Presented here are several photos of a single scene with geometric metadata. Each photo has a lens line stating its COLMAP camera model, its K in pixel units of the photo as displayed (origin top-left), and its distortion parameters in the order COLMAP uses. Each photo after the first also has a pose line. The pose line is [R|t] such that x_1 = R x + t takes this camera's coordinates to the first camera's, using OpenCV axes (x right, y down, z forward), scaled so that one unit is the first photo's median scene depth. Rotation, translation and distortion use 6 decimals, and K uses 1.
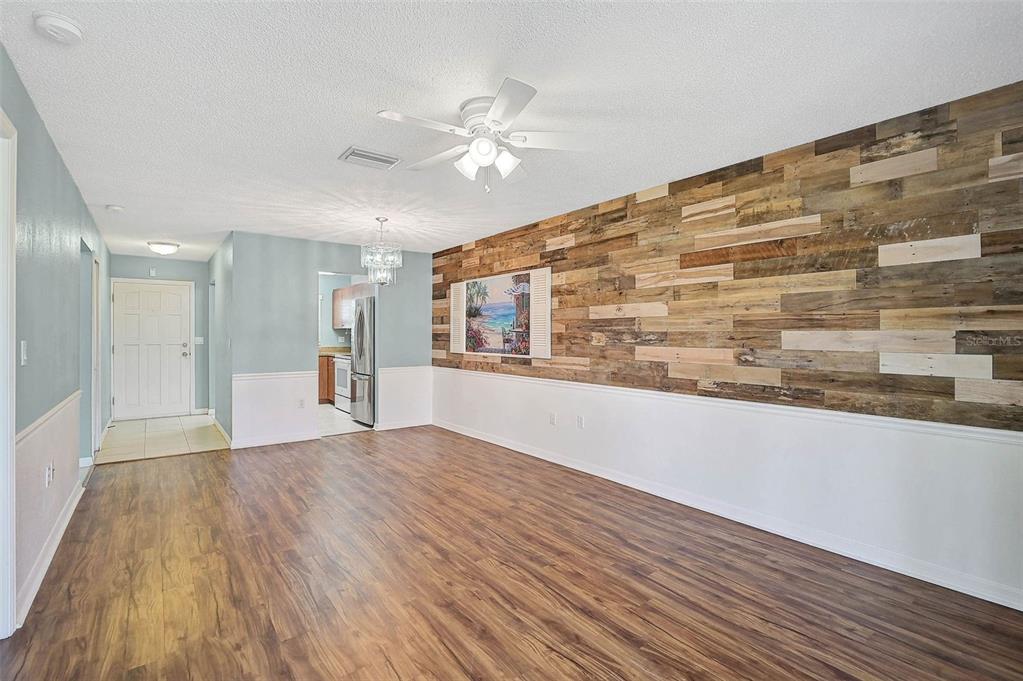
lens RADIAL K [[475.8, 0, 510.9], [0, 475.8, 334.1], [0, 0, 1]] dist [-0.000977, -0.000911]
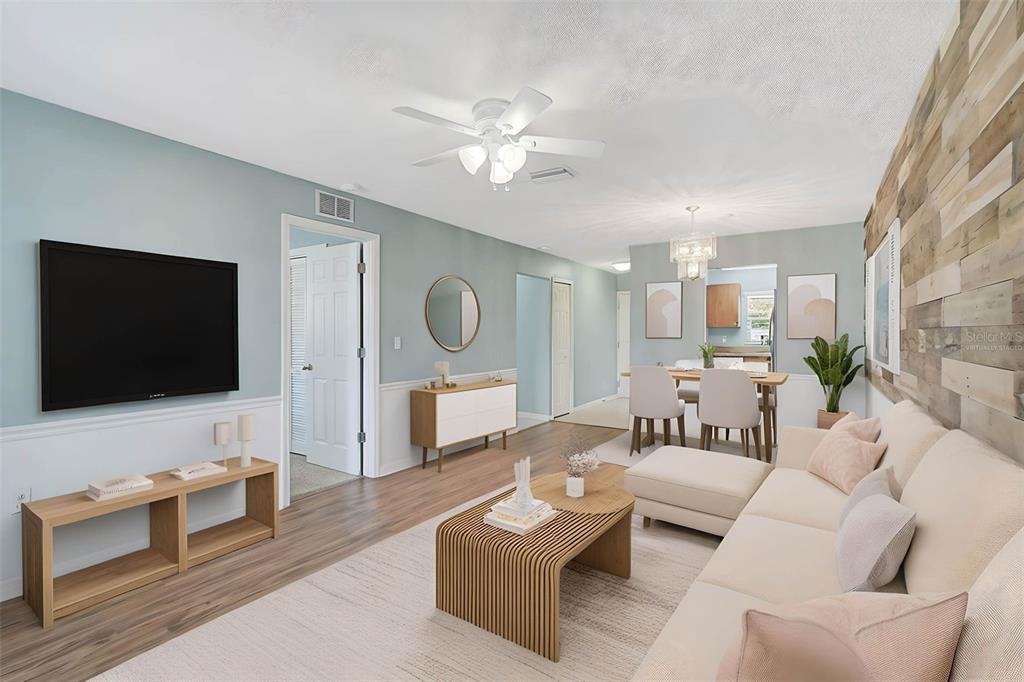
lens RADIAL K [[476.3, 0, 511.4], [0, 476.3, 334.6], [0, 0, 1]] dist [-0.000977, -0.000911]
pose [[0.344566, 0.006009, -0.938743, 0.524926], [0.002126, 0.999972, 0.007181, -0.003842], [0.938760, -0.004470, 0.344544, 0.392725]]
